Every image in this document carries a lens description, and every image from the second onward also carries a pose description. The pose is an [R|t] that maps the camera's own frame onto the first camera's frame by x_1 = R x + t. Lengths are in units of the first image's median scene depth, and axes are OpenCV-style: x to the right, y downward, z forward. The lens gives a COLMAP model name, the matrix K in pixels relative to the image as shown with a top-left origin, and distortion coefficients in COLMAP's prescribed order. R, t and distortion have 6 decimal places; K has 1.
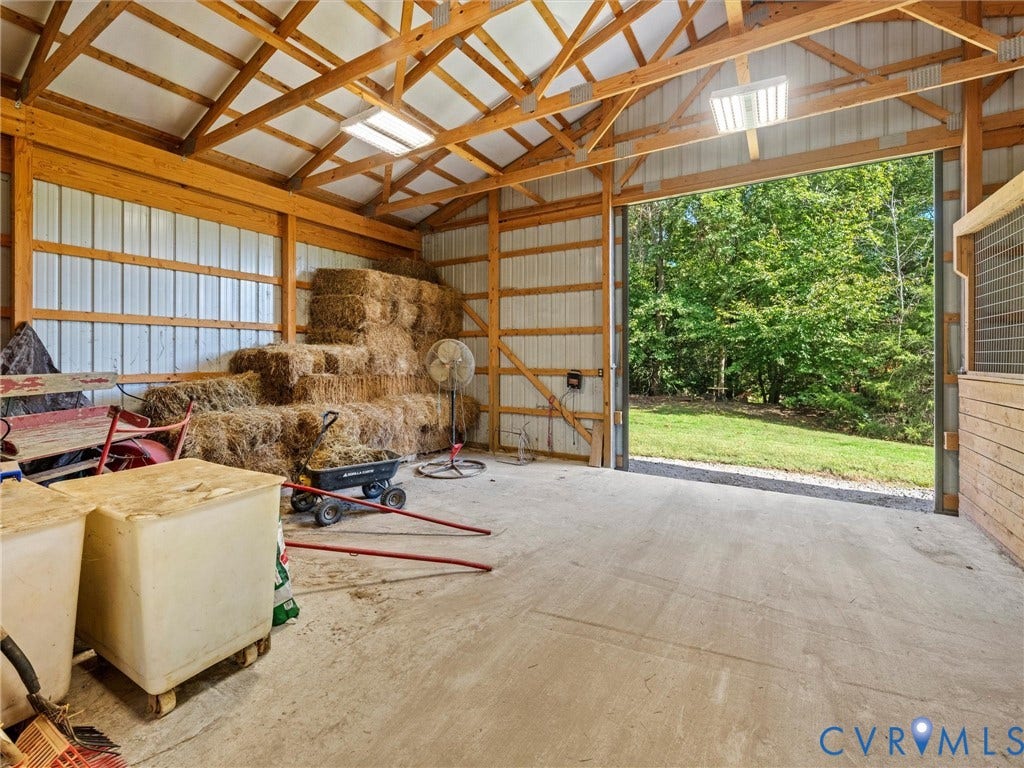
lens RADIAL K [[455.3, 0, 504.2], [0, 455.3, 353.8], [0, 0, 1]] dist [-0.004690, -0.000795]
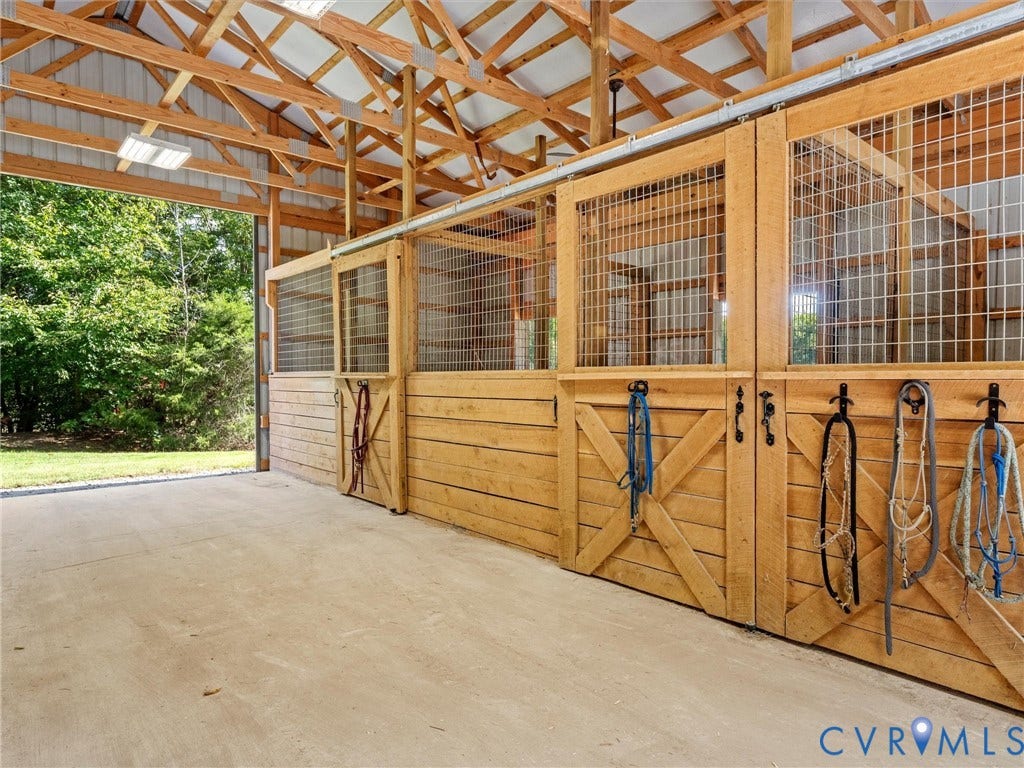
lens RADIAL K [[604.7, 0, 512.5], [0, 604.7, 389.0], [0, 0, 1]] dist [-0.001021, 0.002544]
pose [[0.314241, -0.026285, 0.948979, -0.201135], [-0.003199, 0.999582, 0.028746, 0.010780], [-0.949338, -0.012069, 0.314026, -0.120168]]
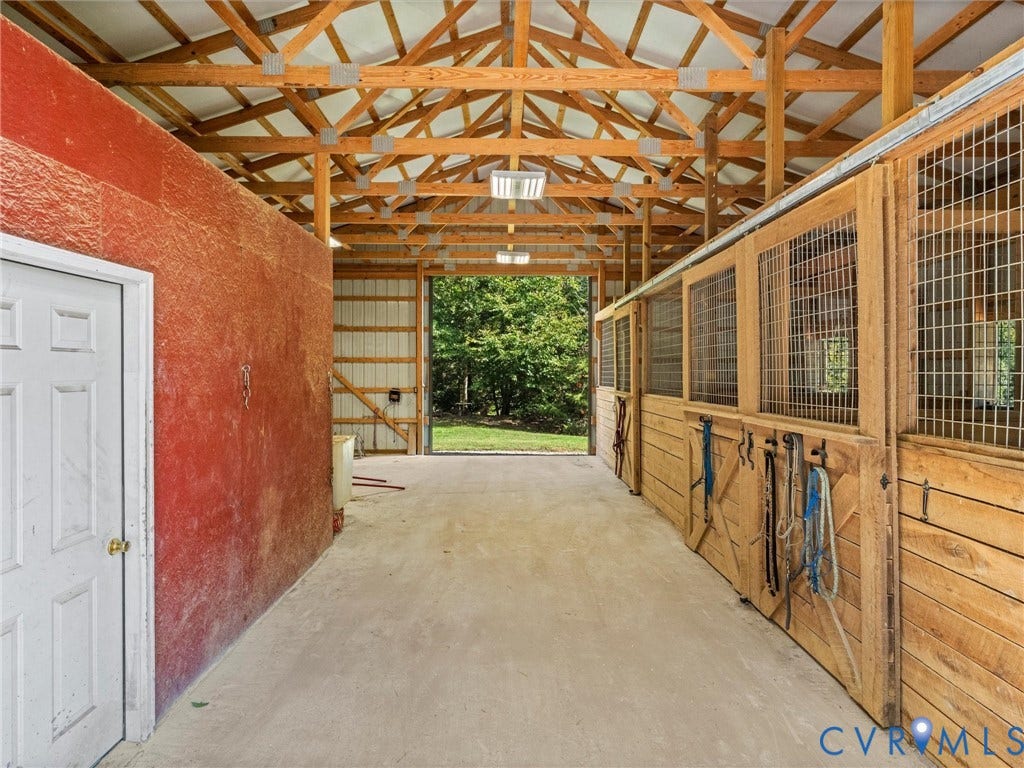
lens RADIAL K [[543.8, 0, 511.6], [0, 543.8, 366.7], [0, 0, 1]] dist [0.002096, 0.000447]
pose [[0.849505, 0.004823, 0.527559, -0.211966], [-0.002571, 0.999984, -0.005002, -0.012035], [-0.527575, 0.002892, 0.849504, -0.302605]]
